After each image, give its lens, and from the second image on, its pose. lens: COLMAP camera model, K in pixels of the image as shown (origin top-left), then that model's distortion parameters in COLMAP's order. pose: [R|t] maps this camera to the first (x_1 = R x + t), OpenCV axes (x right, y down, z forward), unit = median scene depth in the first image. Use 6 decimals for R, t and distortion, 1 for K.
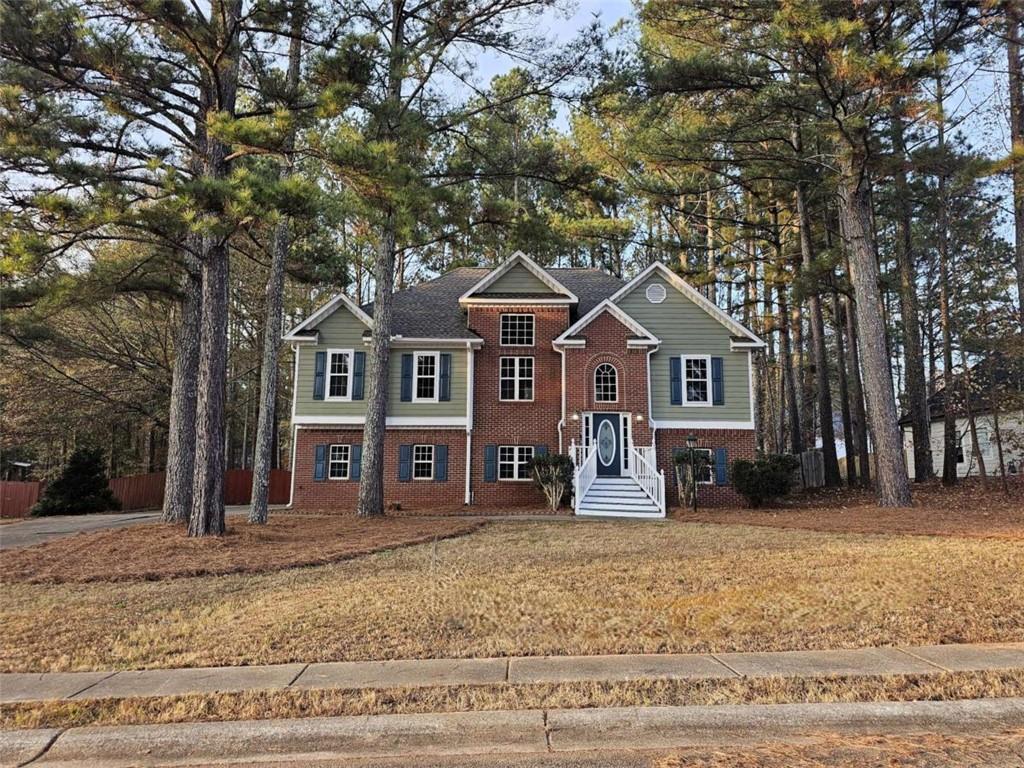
lens RADIAL K [[691.8, 0, 514.3], [0, 691.8, 381.4], [0, 0, 1]] dist [0.058880, -0.048429]
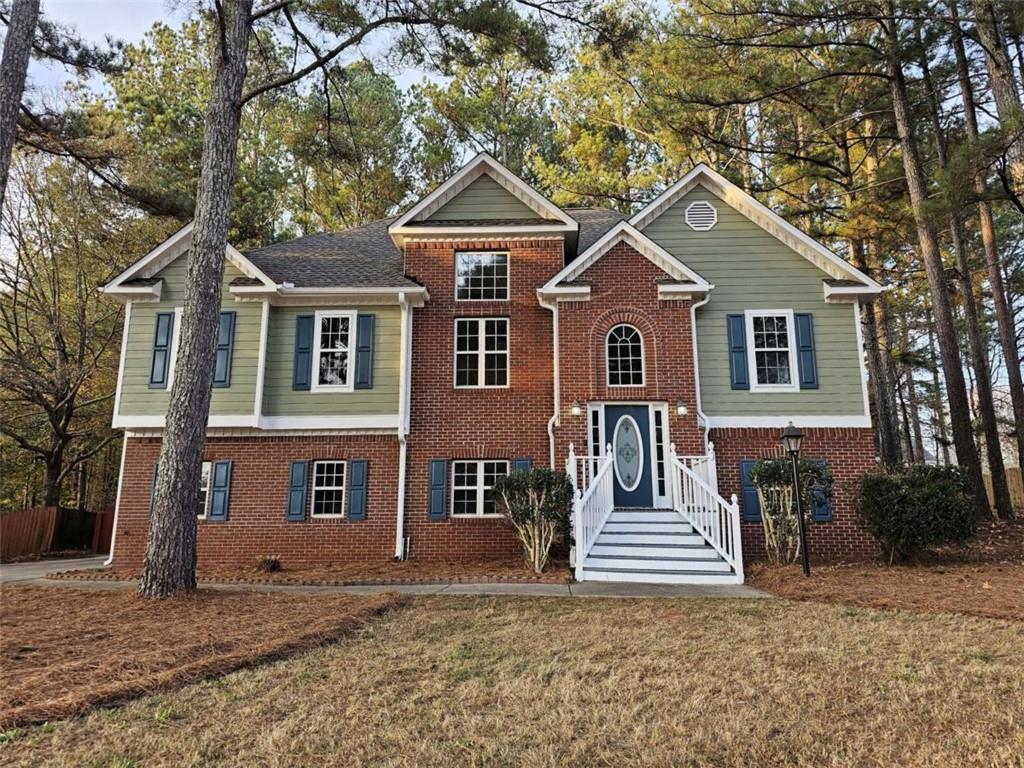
lens RADIAL K [[691.8, 0, 517.6], [0, 691.8, 374.6], [0, 0, 1]] dist [0.058880, -0.048429]
pose [[0.999852, -0.013770, -0.010361, 0.042953], [0.013139, 0.998190, -0.058680, 0.053976], [0.011150, 0.058536, 0.998223, 0.383964]]
